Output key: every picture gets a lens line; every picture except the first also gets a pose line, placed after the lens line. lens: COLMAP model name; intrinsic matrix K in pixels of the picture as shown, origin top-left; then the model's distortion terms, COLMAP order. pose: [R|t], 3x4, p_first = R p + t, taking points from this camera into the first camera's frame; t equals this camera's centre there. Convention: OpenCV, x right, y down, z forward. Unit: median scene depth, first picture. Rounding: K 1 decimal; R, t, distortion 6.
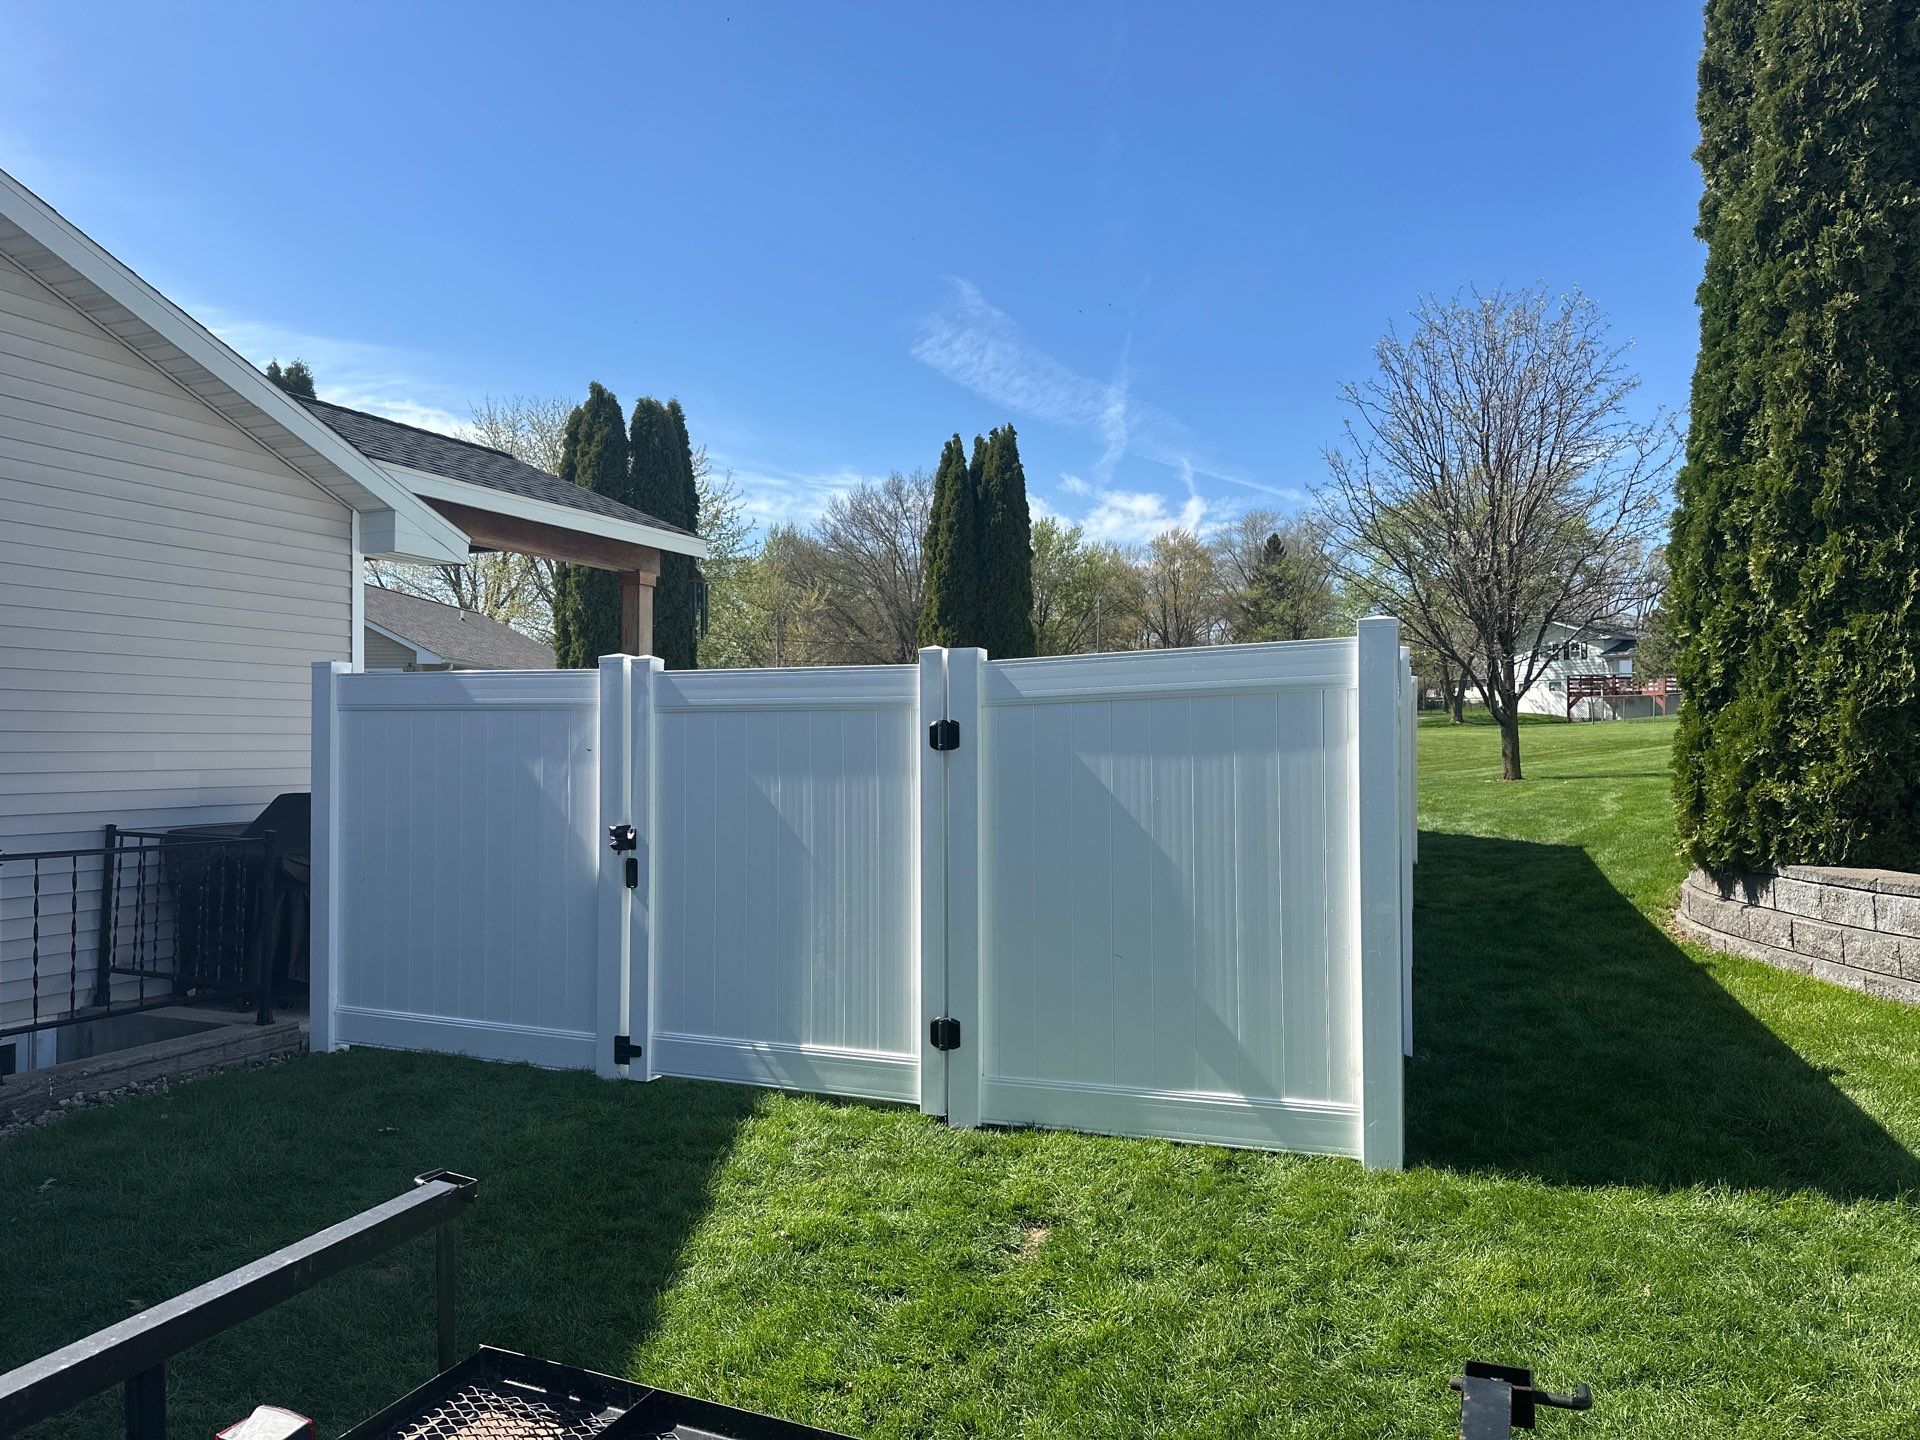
lens RADIAL K [[1362.3, 0, 952.6], [0, 1362.3, 729.6], [0, 0, 1]] dist [0.063162, -0.073589]
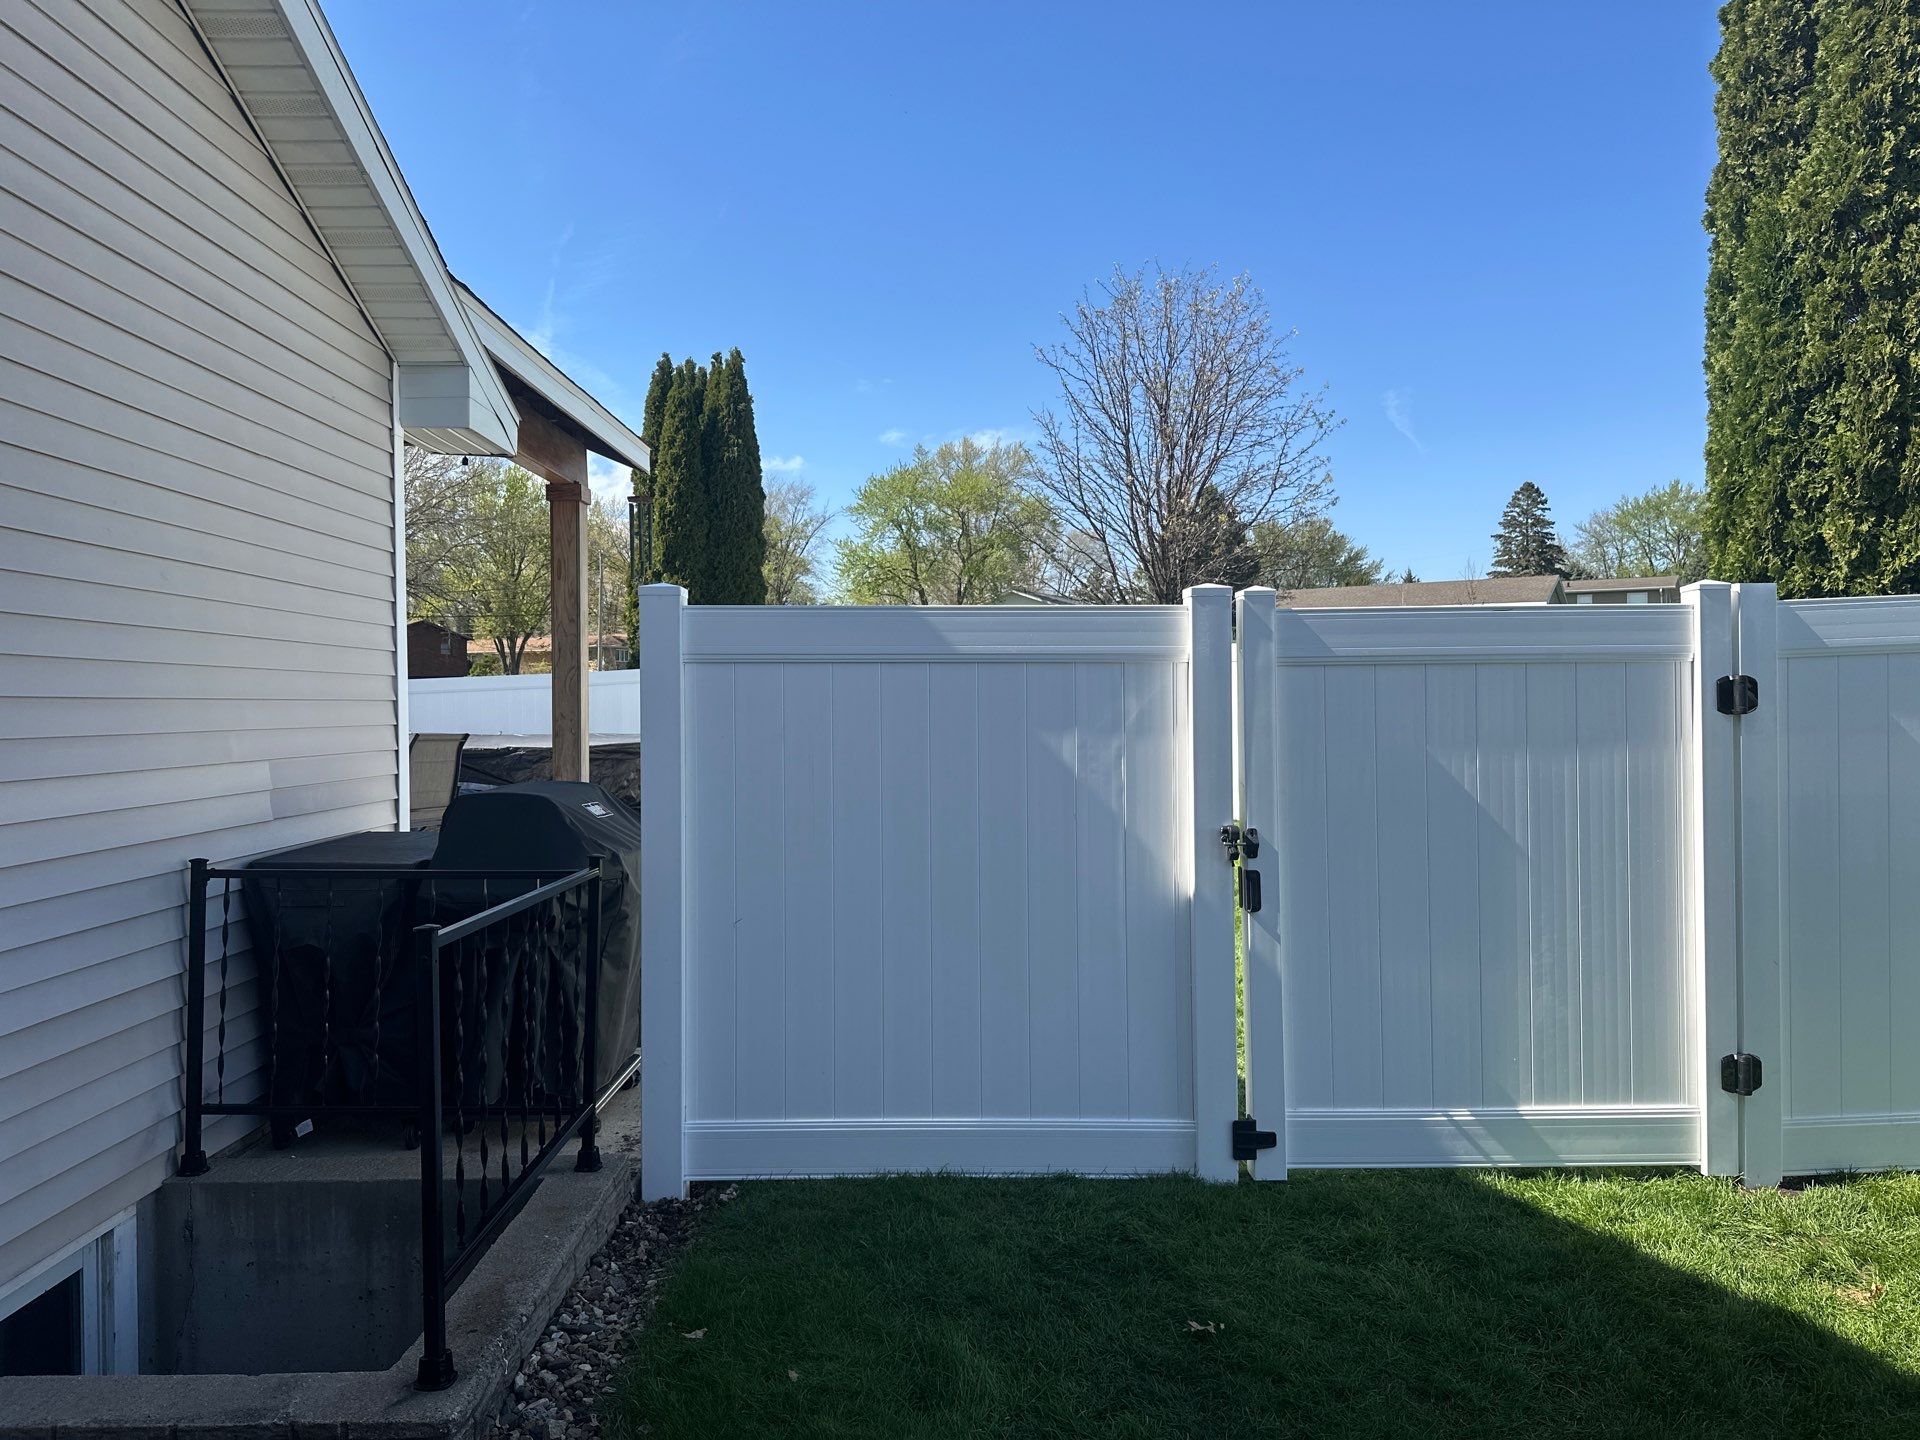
lens RADIAL K [[1362.3, 0, 956.6], [0, 1362.3, 717.0], [0, 0, 1]] dist [0.063162, -0.073589]
pose [[0.912572, -0.011881, 0.408743, -0.502938], [0.004235, 0.999799, 0.019608, -0.000755], [-0.408894, -0.016163, 0.912439, 0.311819]]
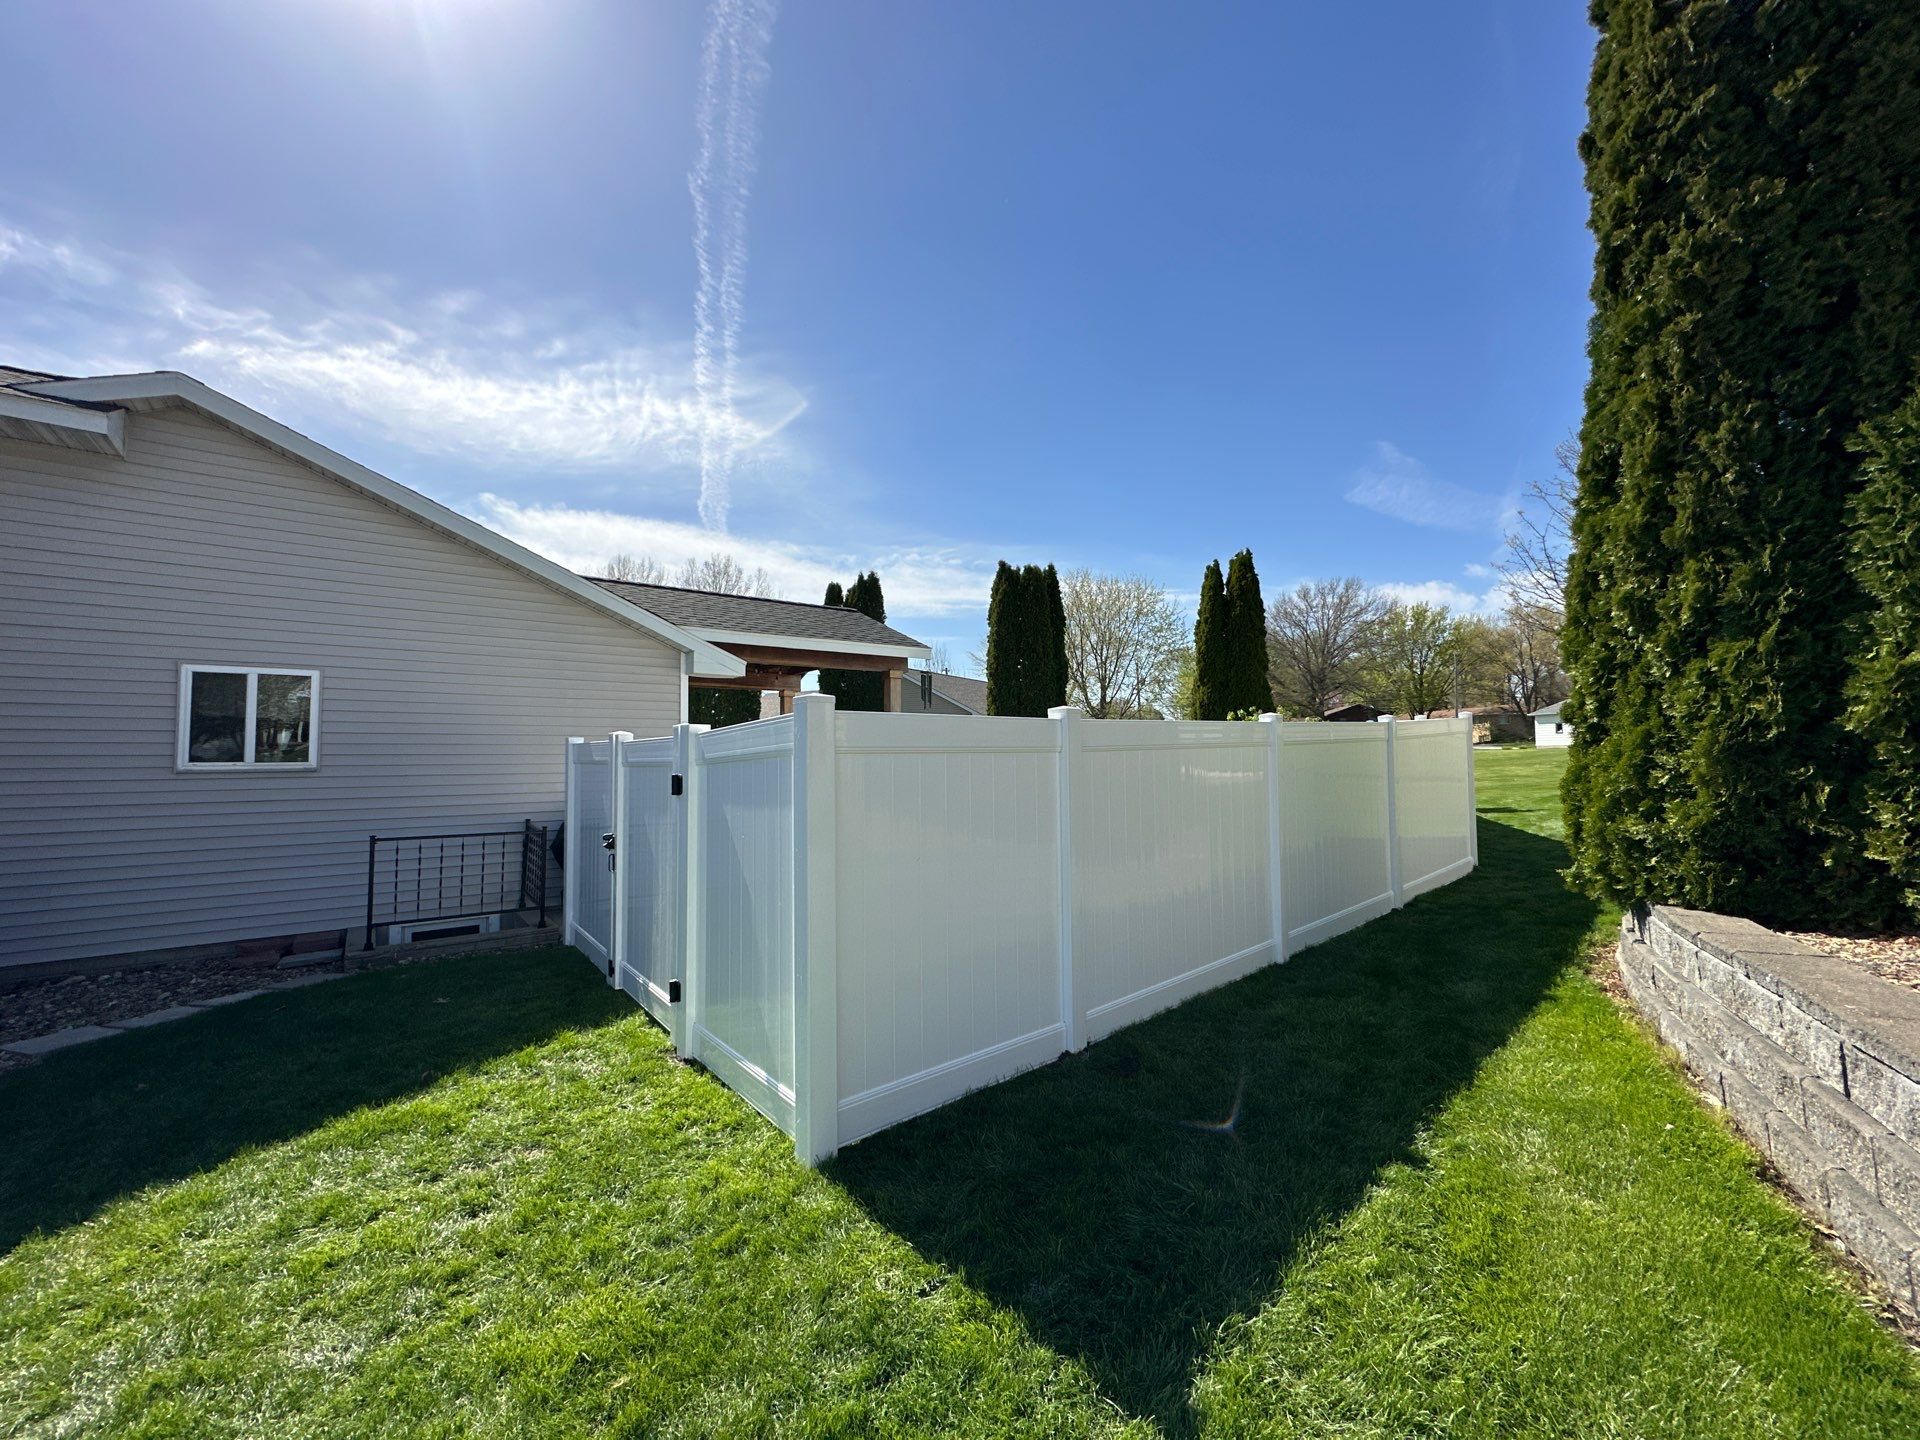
lens RADIAL K [[777.7, 0, 963.6], [0, 777.7, 717.2], [0, 0, 1]] dist [-0.001194, 0.001580]
pose [[0.870392, -0.036232, -0.491024, 0.461258], [0.017235, 0.998920, -0.043159, -0.018774], [0.492057, 0.029103, 0.870076, 0.281732]]
